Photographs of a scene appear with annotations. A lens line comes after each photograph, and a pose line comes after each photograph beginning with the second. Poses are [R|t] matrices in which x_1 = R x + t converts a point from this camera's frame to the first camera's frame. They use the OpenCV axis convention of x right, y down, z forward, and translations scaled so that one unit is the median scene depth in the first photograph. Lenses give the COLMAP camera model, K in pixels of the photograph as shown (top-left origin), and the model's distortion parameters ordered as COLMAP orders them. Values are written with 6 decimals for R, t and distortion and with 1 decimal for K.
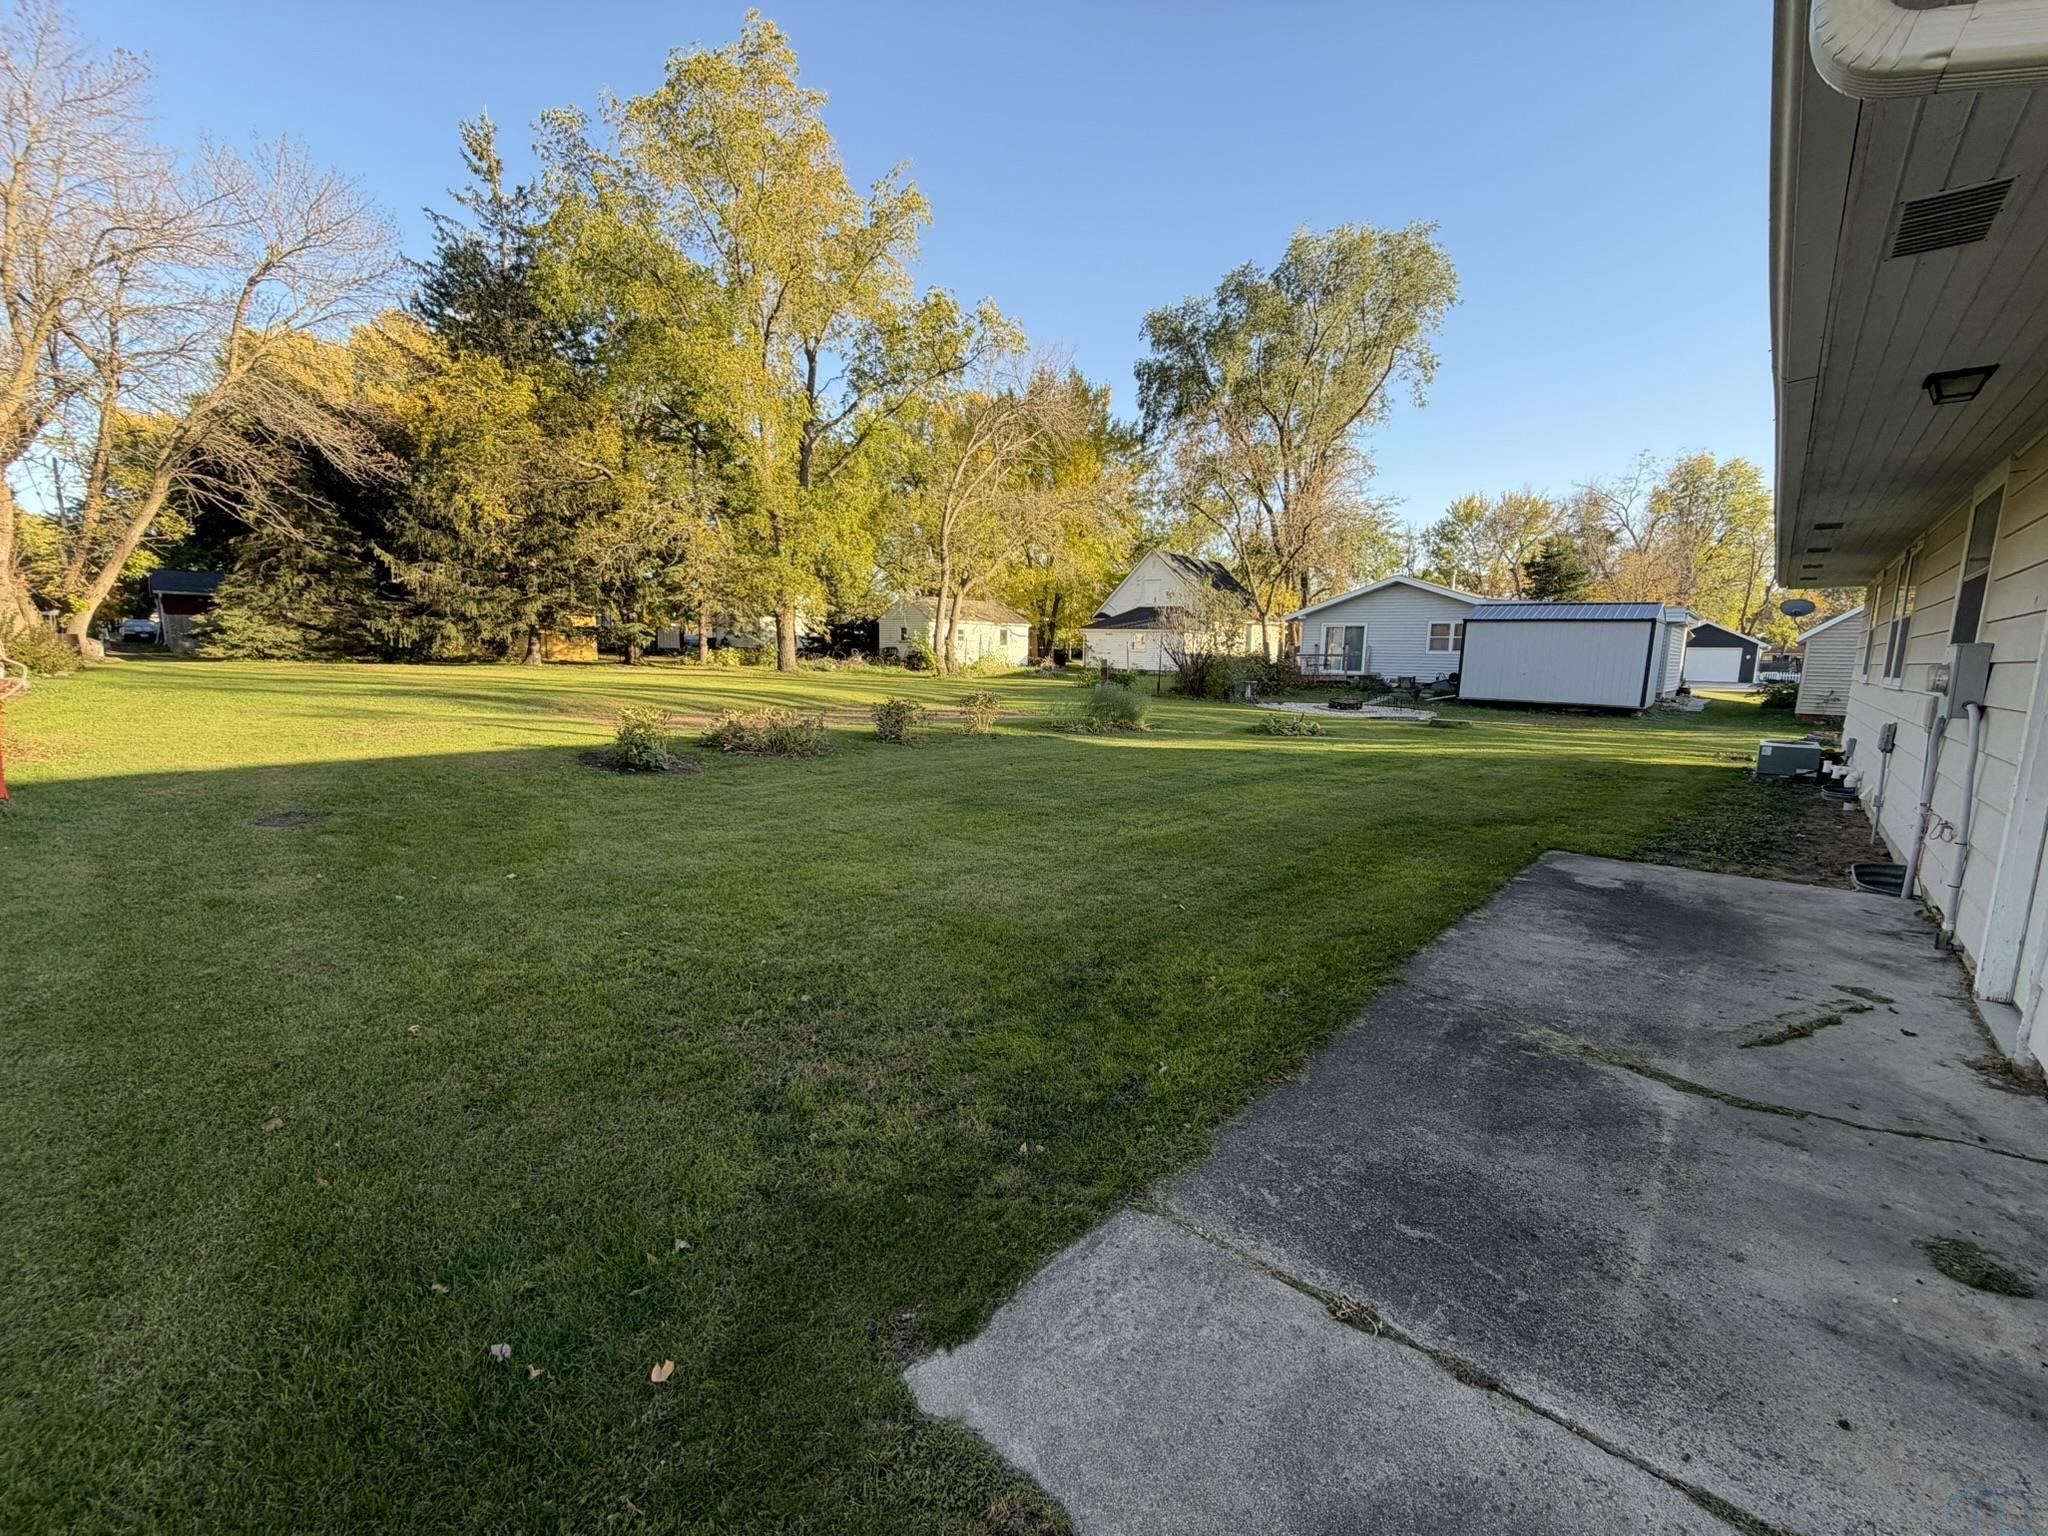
lens RADIAL K [[827.1, 0, 1023.8], [0, 827.1, 770.6], [0, 0, 1]] dist [0.001279, 0.000540]
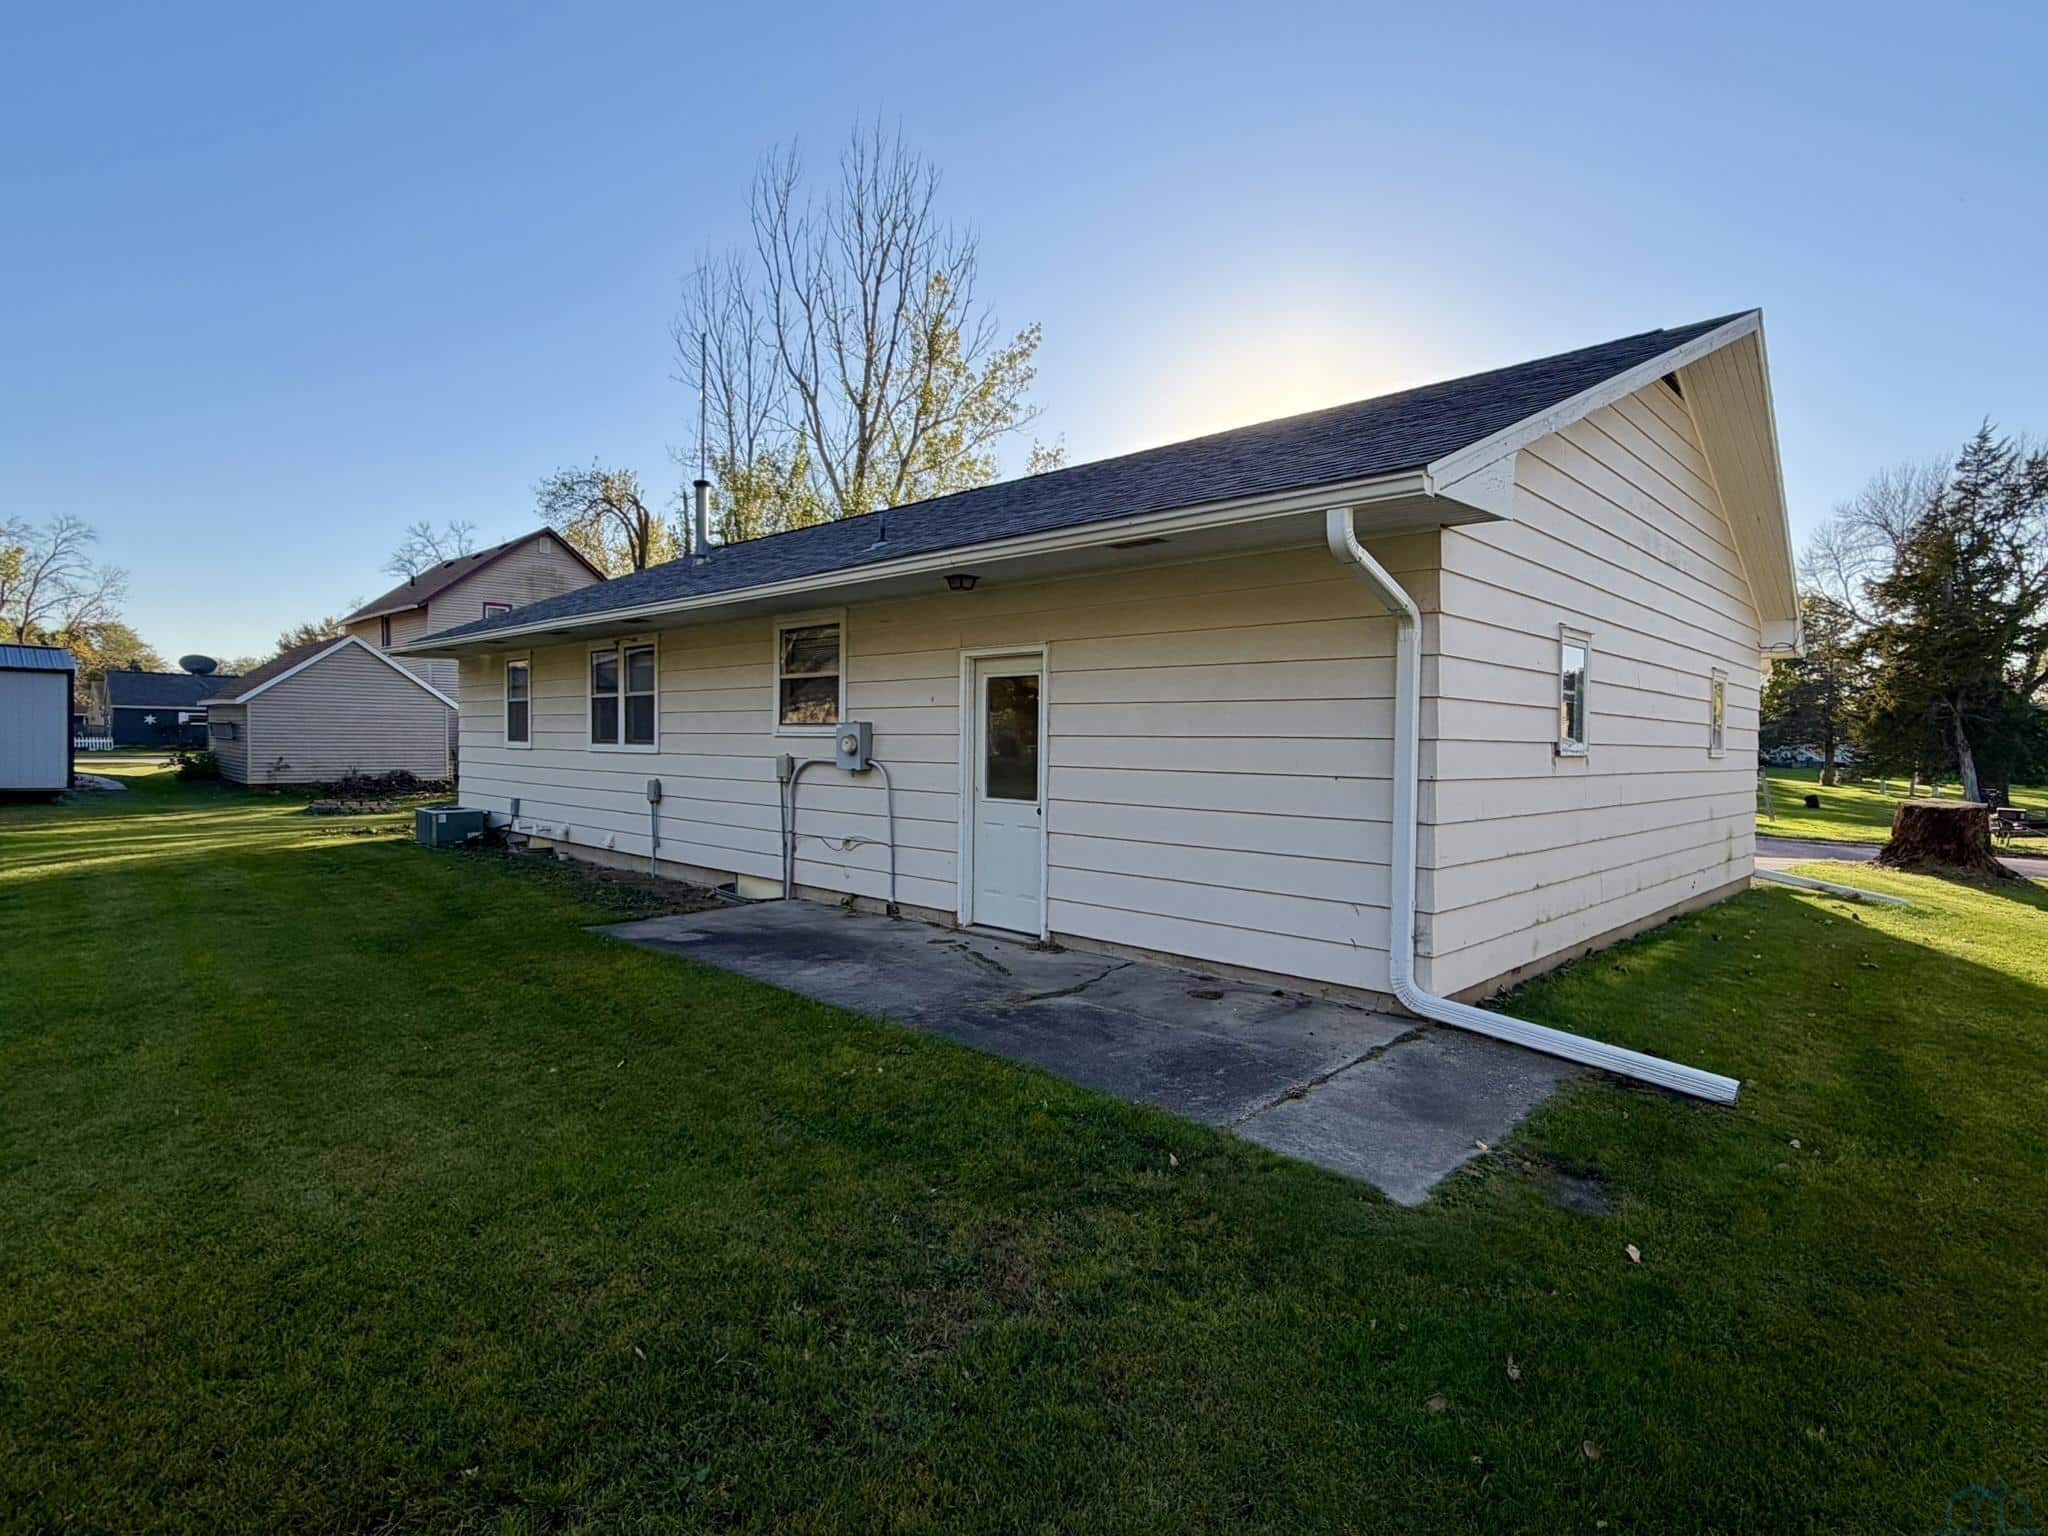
lens RADIAL K [[1017.8, 0, 1025.9], [0, 1017.8, 771.5], [0, 0, 1]] dist [0.000272, -0.000256]
pose [[0.021532, -0.045080, 0.998751, -0.157332], [0.126373, 0.991093, 0.042009, -0.020579], [-0.991749, 0.125310, 0.027037, 0.120029]]
